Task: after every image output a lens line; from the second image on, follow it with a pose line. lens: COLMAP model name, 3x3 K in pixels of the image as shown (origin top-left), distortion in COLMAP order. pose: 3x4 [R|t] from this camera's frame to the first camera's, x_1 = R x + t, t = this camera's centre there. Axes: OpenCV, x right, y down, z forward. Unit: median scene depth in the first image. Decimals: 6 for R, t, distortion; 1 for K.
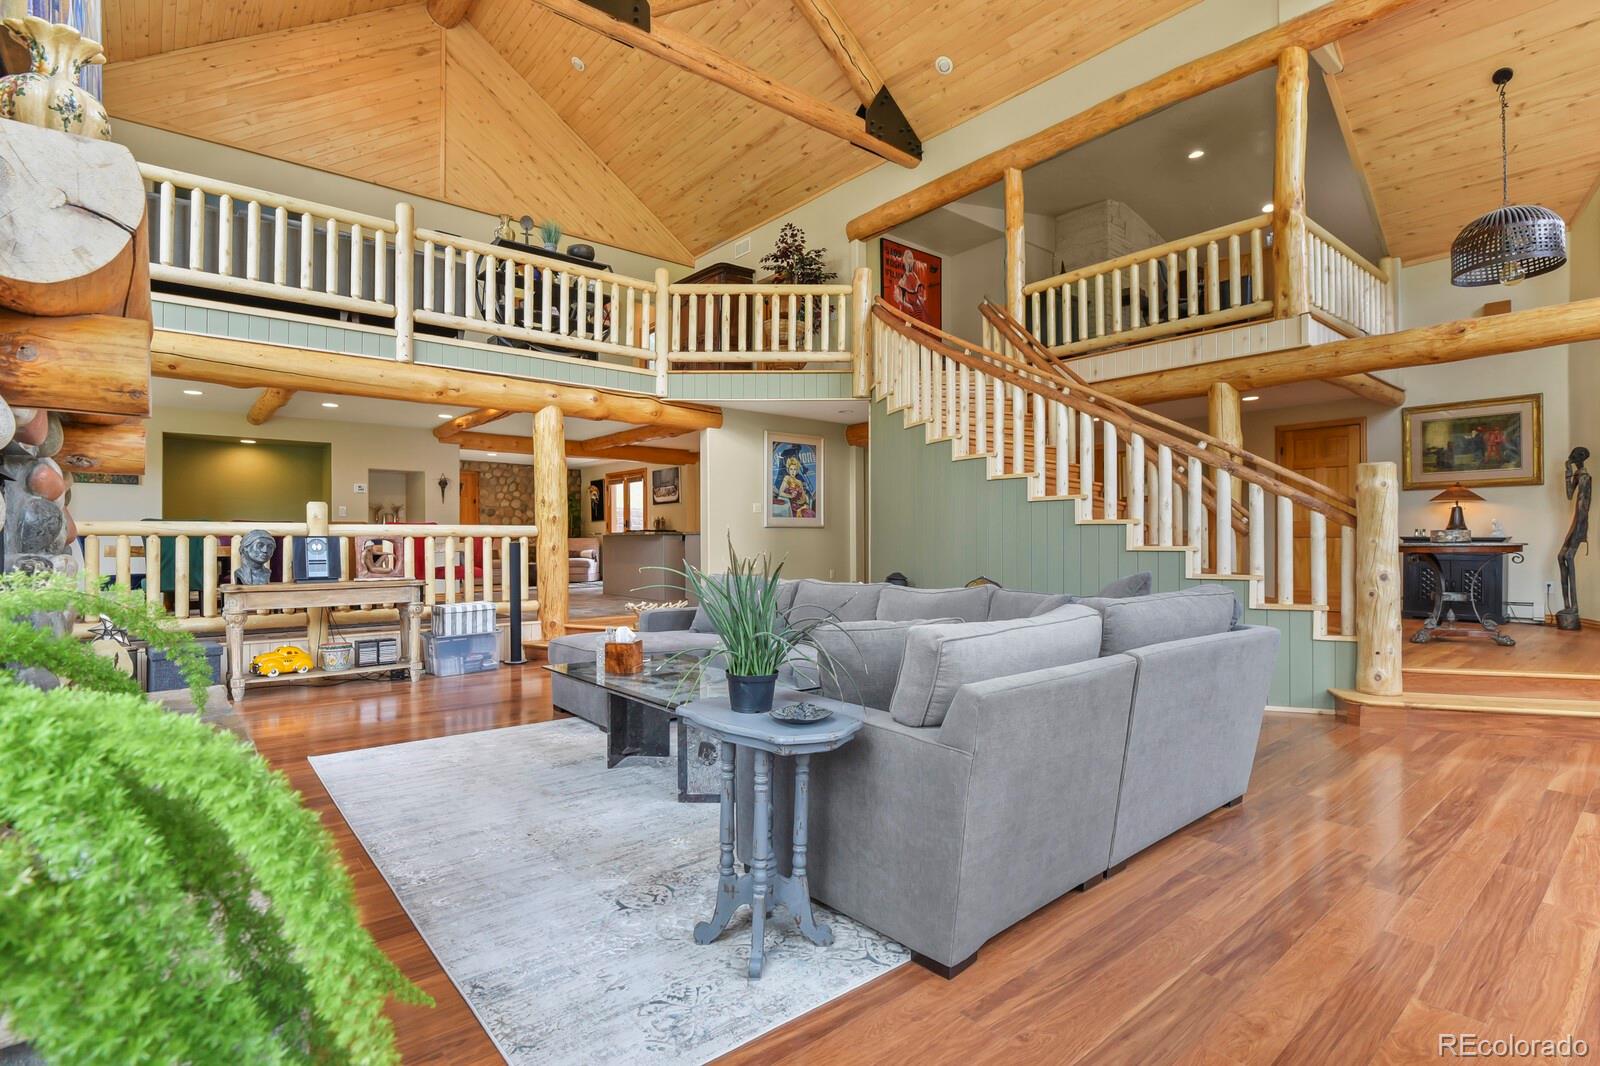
lens RADIAL K [[775.3, 0, 805.3], [0, 775.3, 536.6], [0, 0, 1]] dist [-0.006265, -0.007226]
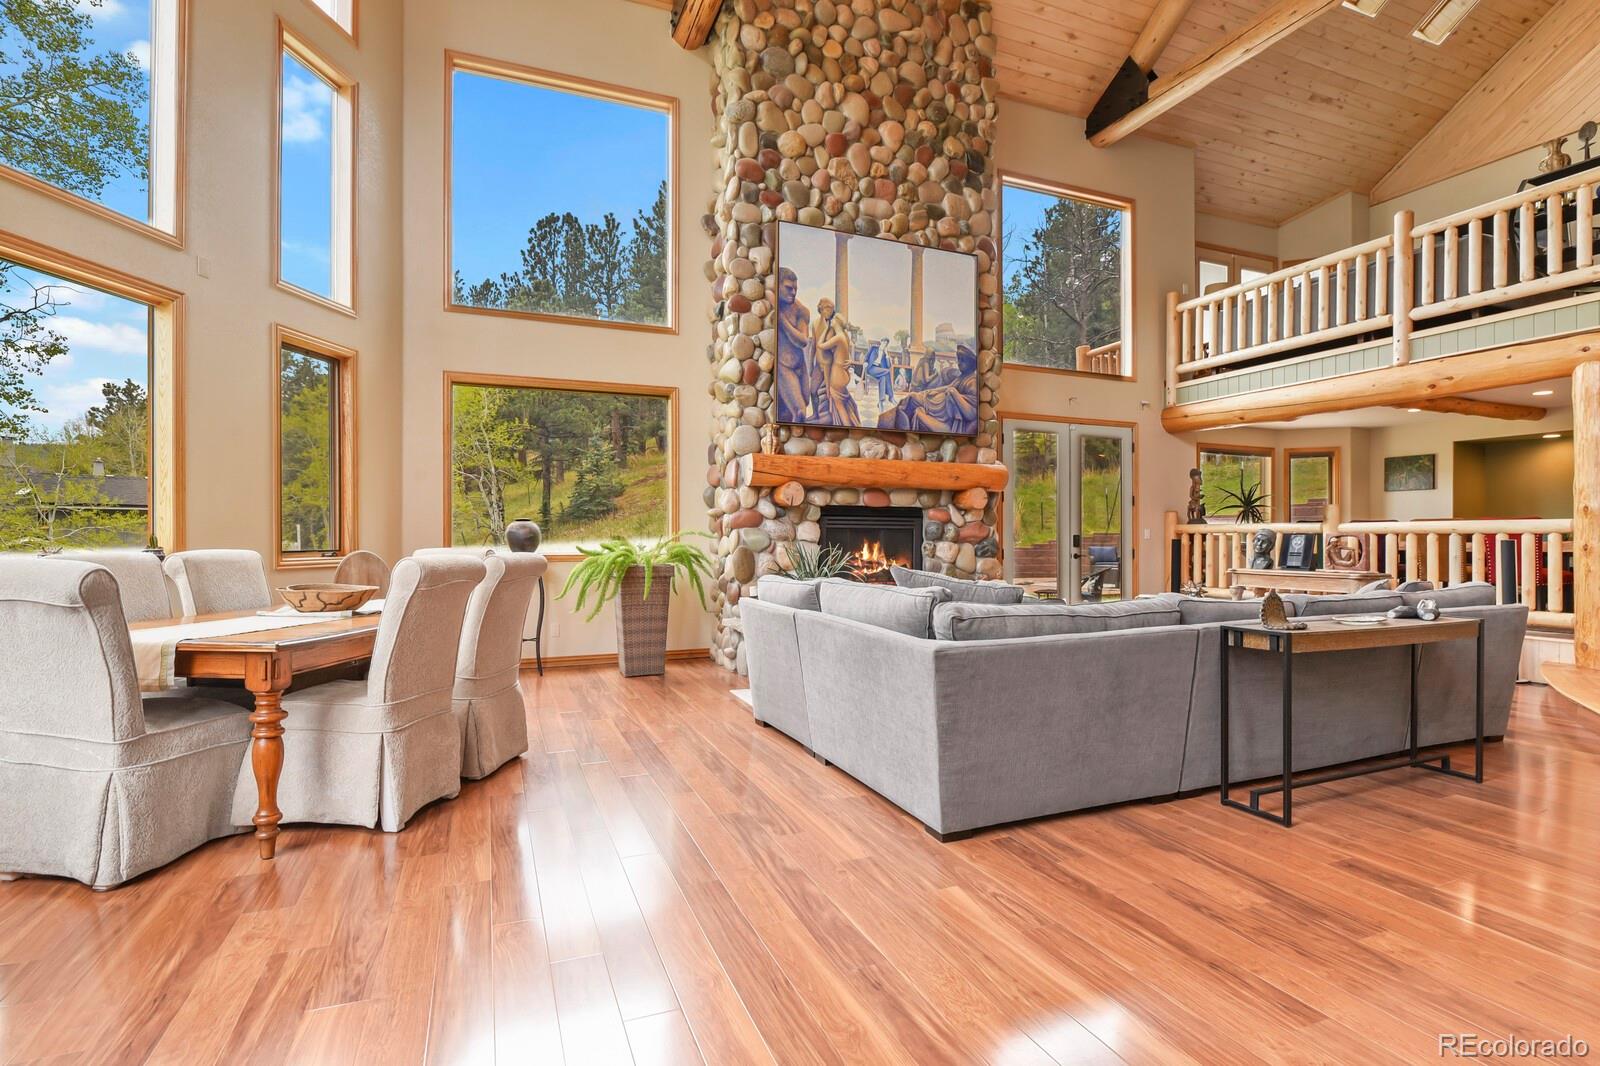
lens RADIAL K [[775.3, 0, 808.2], [0, 775.3, 541.1], [0, 0, 1]] dist [-0.006265, -0.007226]
pose [[-0.303160, 0.008025, -0.952906, 0.361438], [0.005557, 0.999962, 0.006654, -0.000285], [0.952924, -0.003278, -0.303193, 0.282279]]
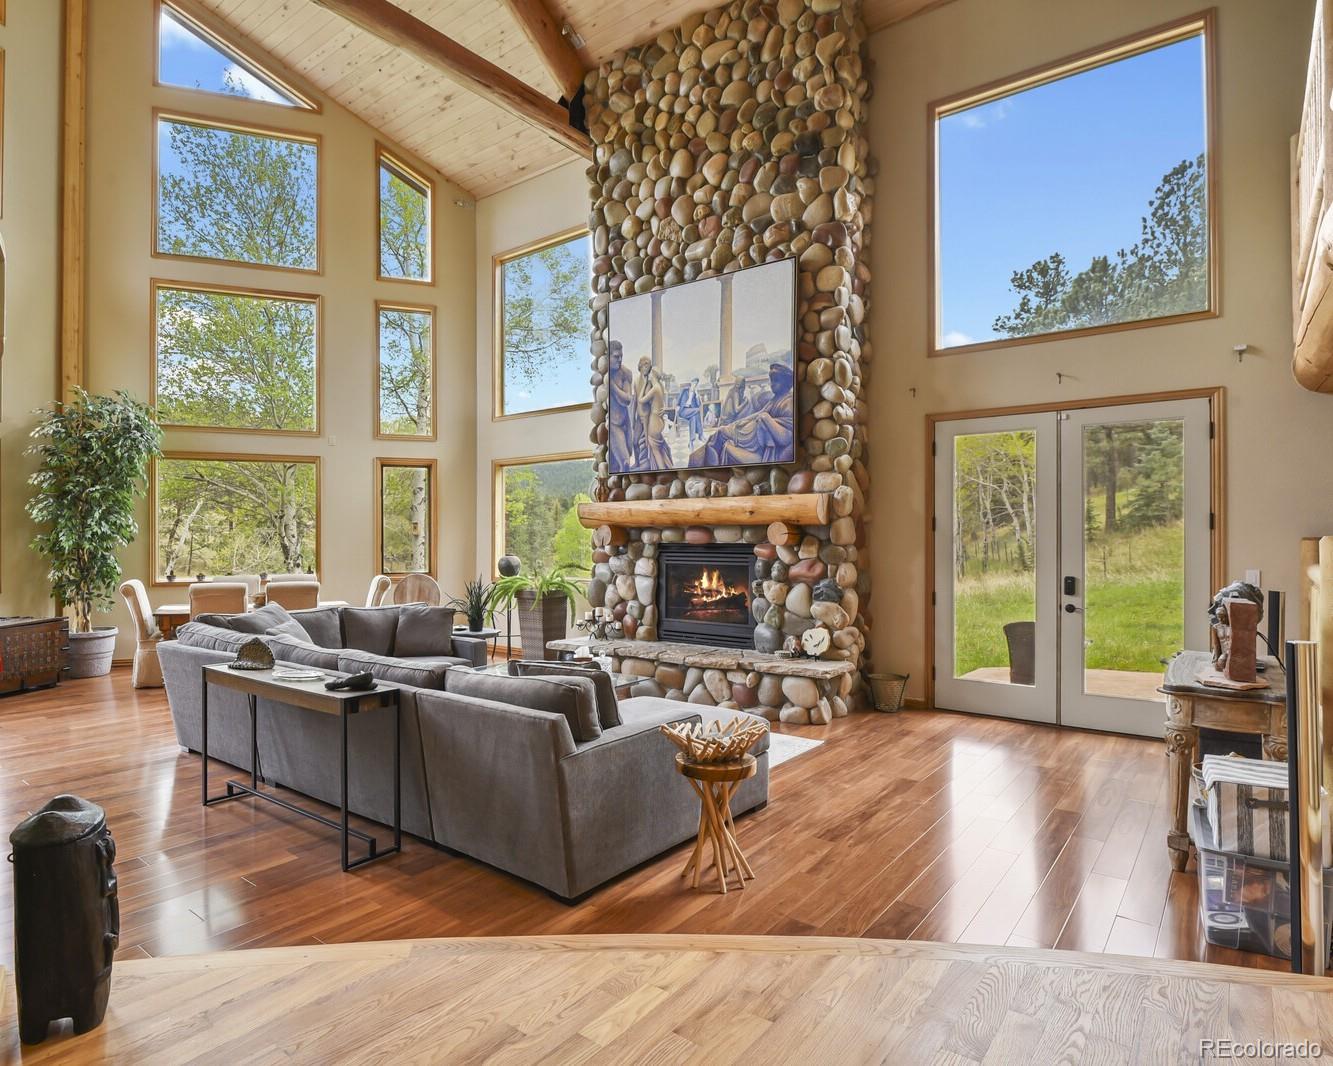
lens RADIAL K [[779.8, 0, 605.5], [0, 779.8, 539.0], [0, 0, 1]] dist [-0.009534, -0.004151]
pose [[-0.985009, 0.005890, -0.172401, -0.009683], [0.007119, 0.999953, -0.006509, -0.020857], [0.172355, -0.007639, -0.985005, 0.698102]]
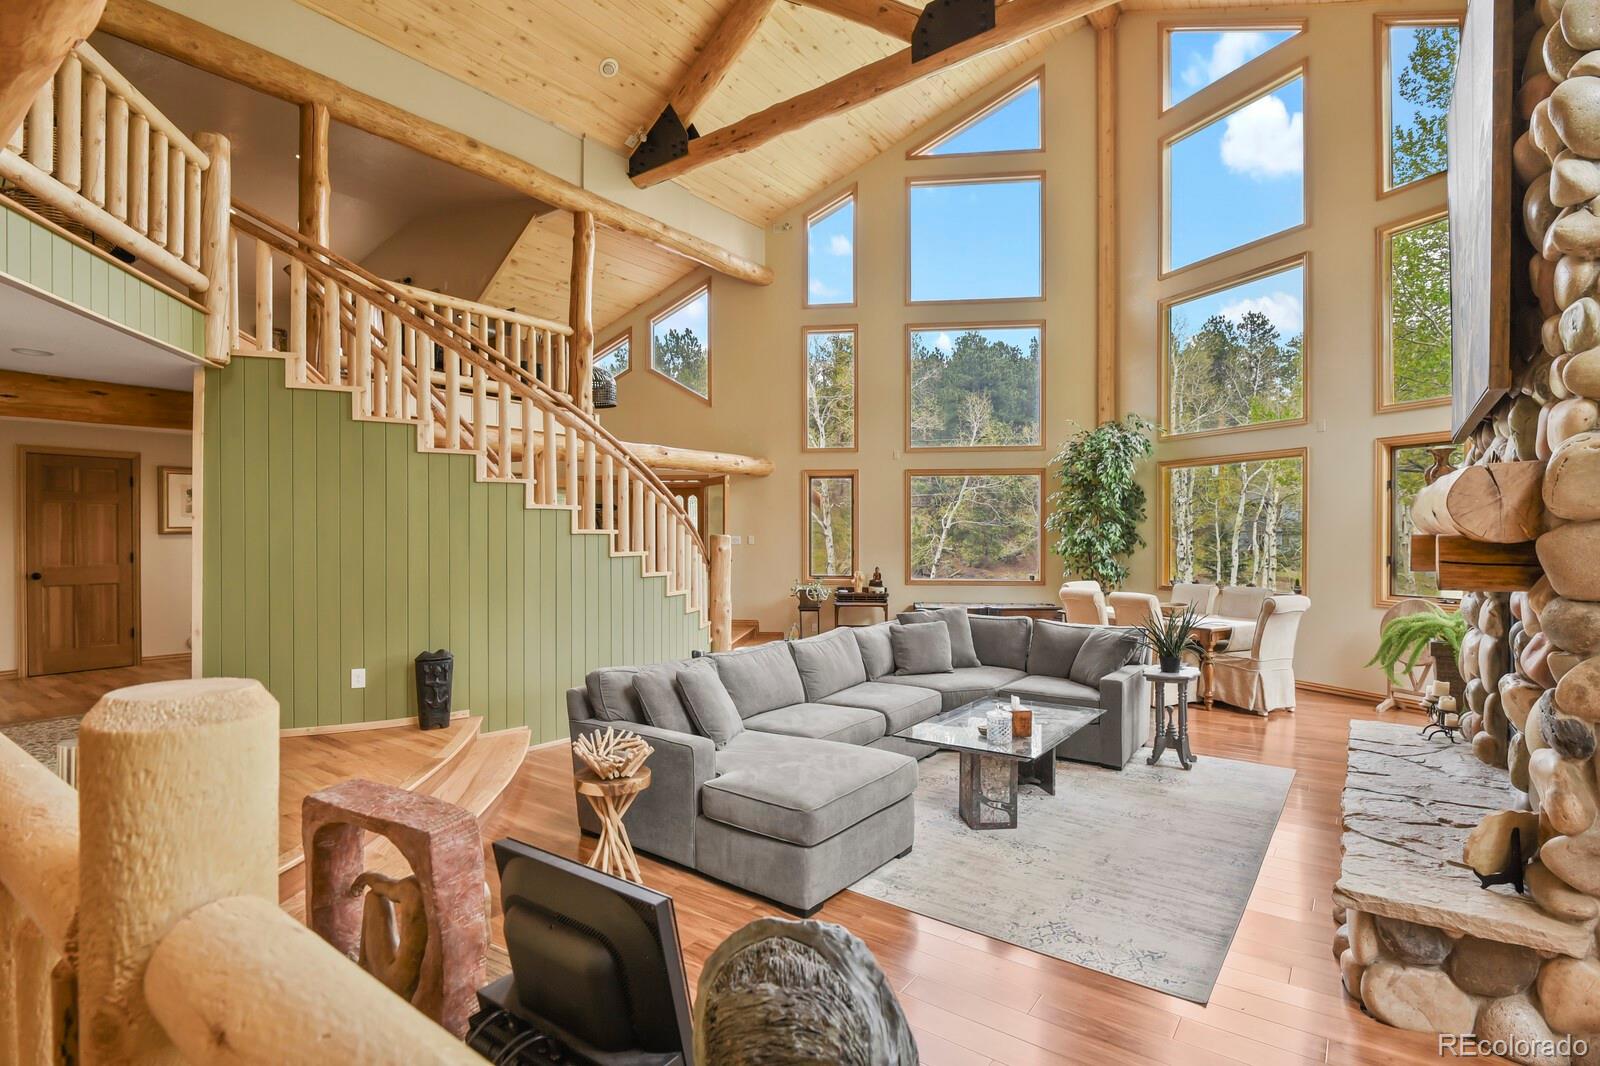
lens RADIAL K [[775.3, 0, 805.6], [0, 775.3, 537.0], [0, 0, 1]] dist [-0.006265, -0.007226]
pose [[-0.227948, 0.008345, 0.973637, -0.367149], [-0.003546, 0.999950, -0.009401, -0.029226], [-0.973667, -0.005595, -0.227907, 0.441973]]
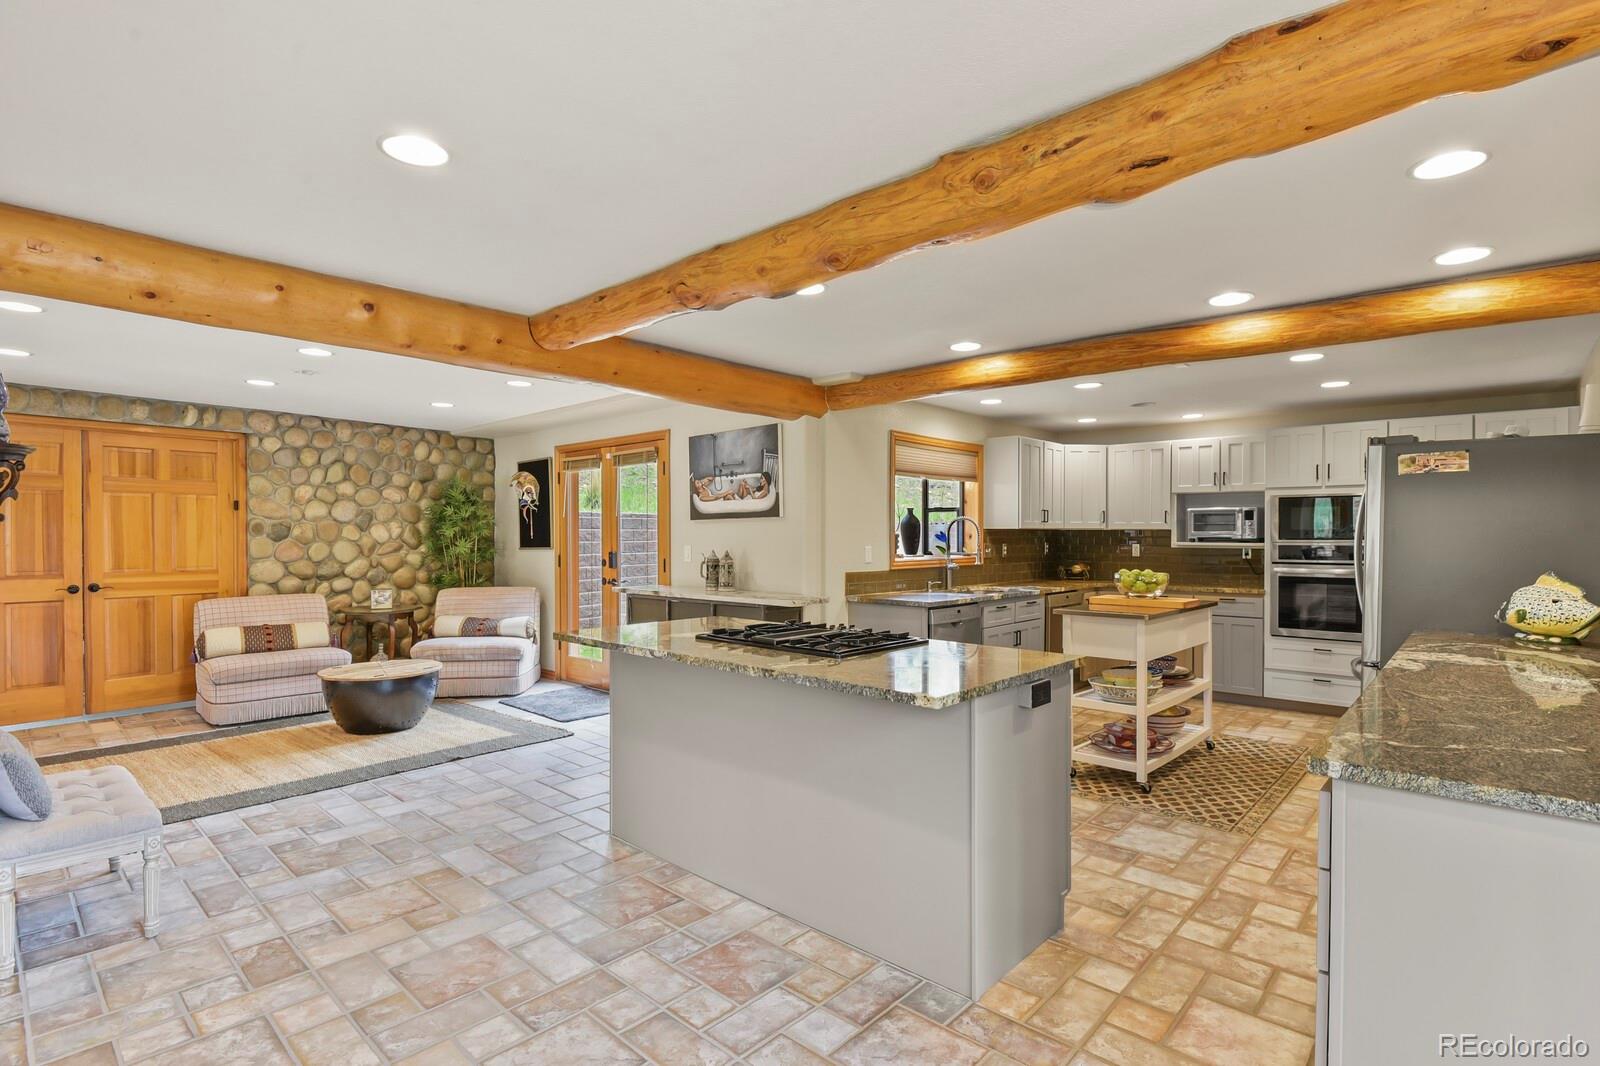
lens RADIAL K [[775.3, 0, 801.0], [0, 775.3, 538.9], [0, 0, 1]] dist [-0.006265, -0.007226]
pose [[0.991571, 0.003224, 0.129525, -0.202382], [-0.004548, 0.999940, 0.009929, -0.037166], [-0.129485, -0.010434, 0.991526, 0.619949]]
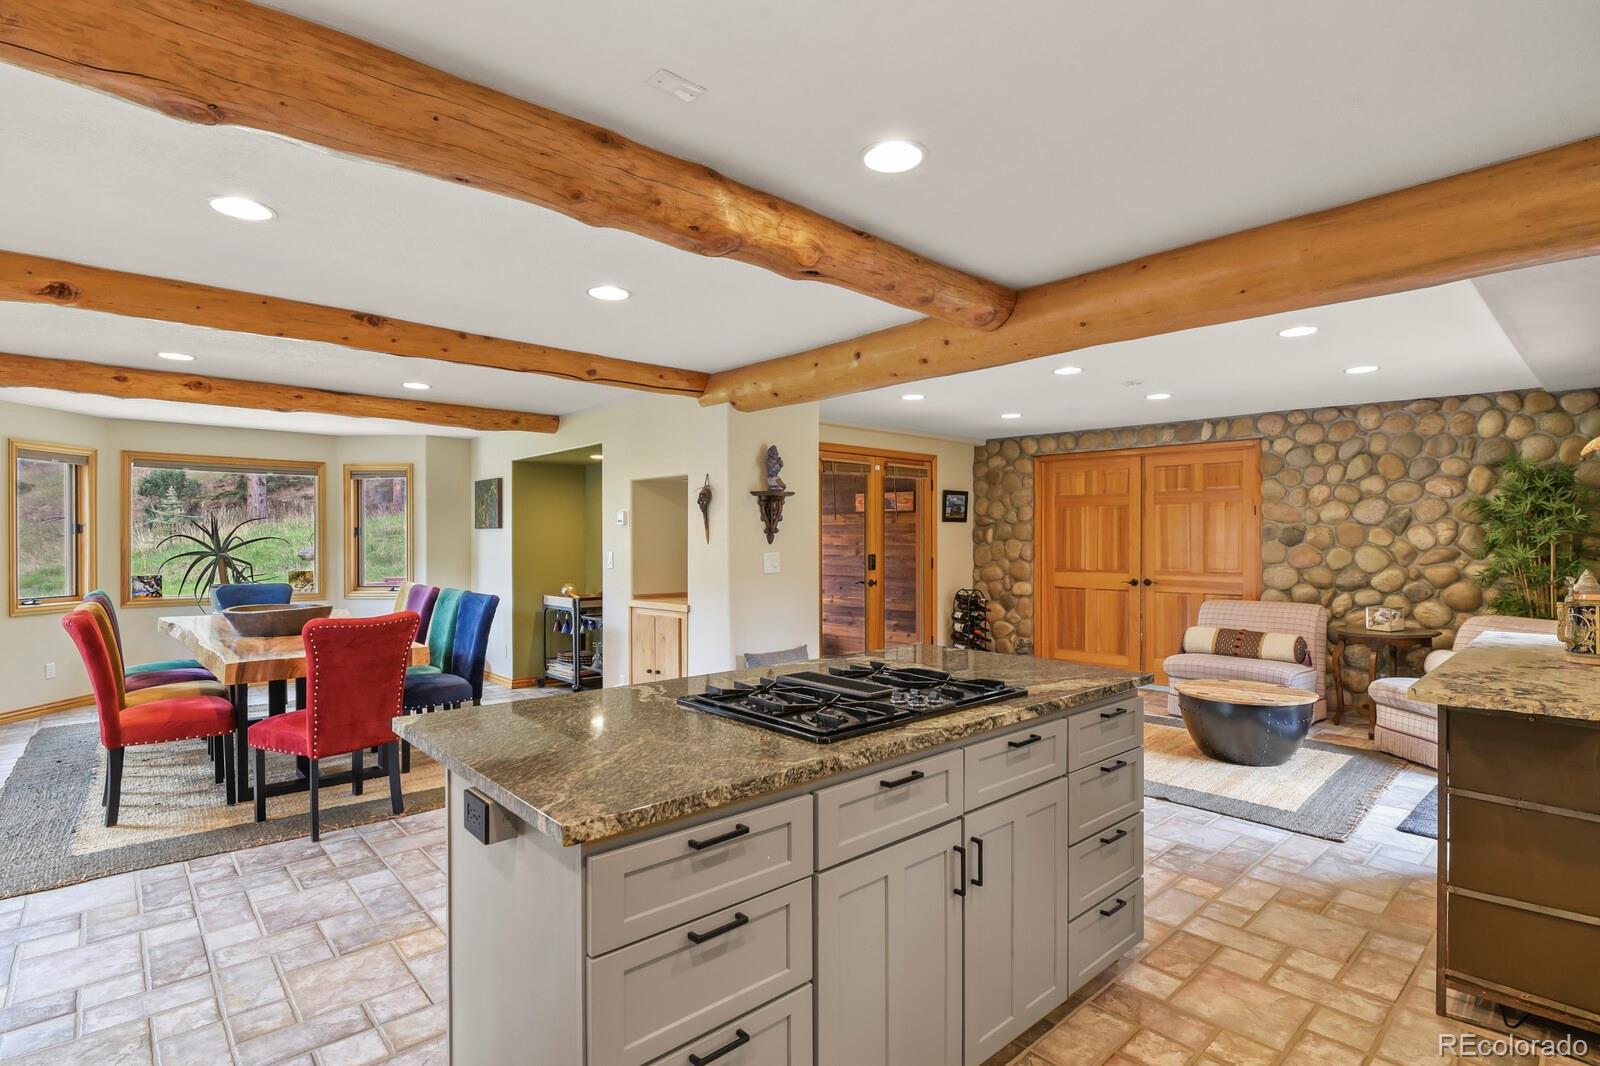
lens RADIAL K [[775.3, 0, 804.5], [0, 775.3, 539.1], [0, 0, 1]] dist [-0.006265, -0.007226]
pose [[0.040761, 0.001837, -0.999167, -0.017293], [0.006404, 0.999977, 0.002100, -0.036461], [0.999148, -0.006485, 0.040748, 0.832333]]
